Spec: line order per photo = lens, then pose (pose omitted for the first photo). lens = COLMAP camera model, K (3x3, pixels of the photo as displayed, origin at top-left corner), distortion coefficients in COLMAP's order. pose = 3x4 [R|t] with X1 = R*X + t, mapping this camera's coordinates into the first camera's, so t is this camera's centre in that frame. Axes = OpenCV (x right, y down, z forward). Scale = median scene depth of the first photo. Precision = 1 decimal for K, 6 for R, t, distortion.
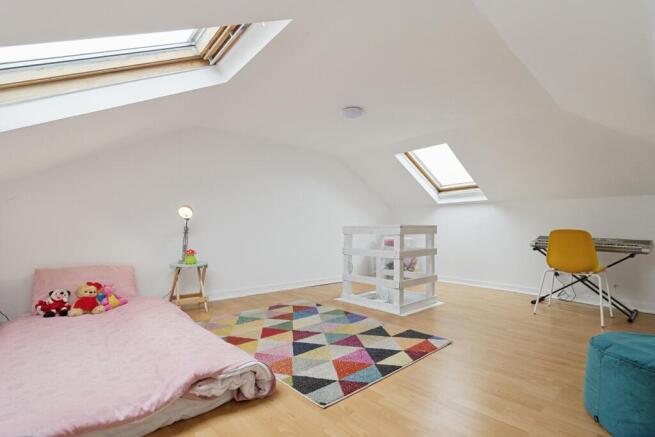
lens RADIAL K [[310.4, 0, 331.0], [0, 310.4, 225.2], [0, 0, 1]] dist [-0.002462, -0.000244]
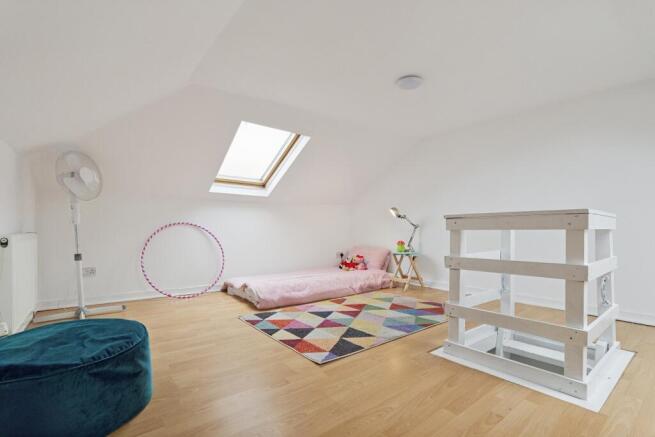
lens RADIAL K [[310.4, 0, 331.0], [0, 310.4, 225.2], [0, 0, 1]] dist [-0.002462, -0.000244]
pose [[-0.072100, -0.008577, -0.997361, 1.112554], [0.019564, 0.999758, -0.010012, 0.028807], [0.997206, -0.020234, -0.071915, 1.030508]]
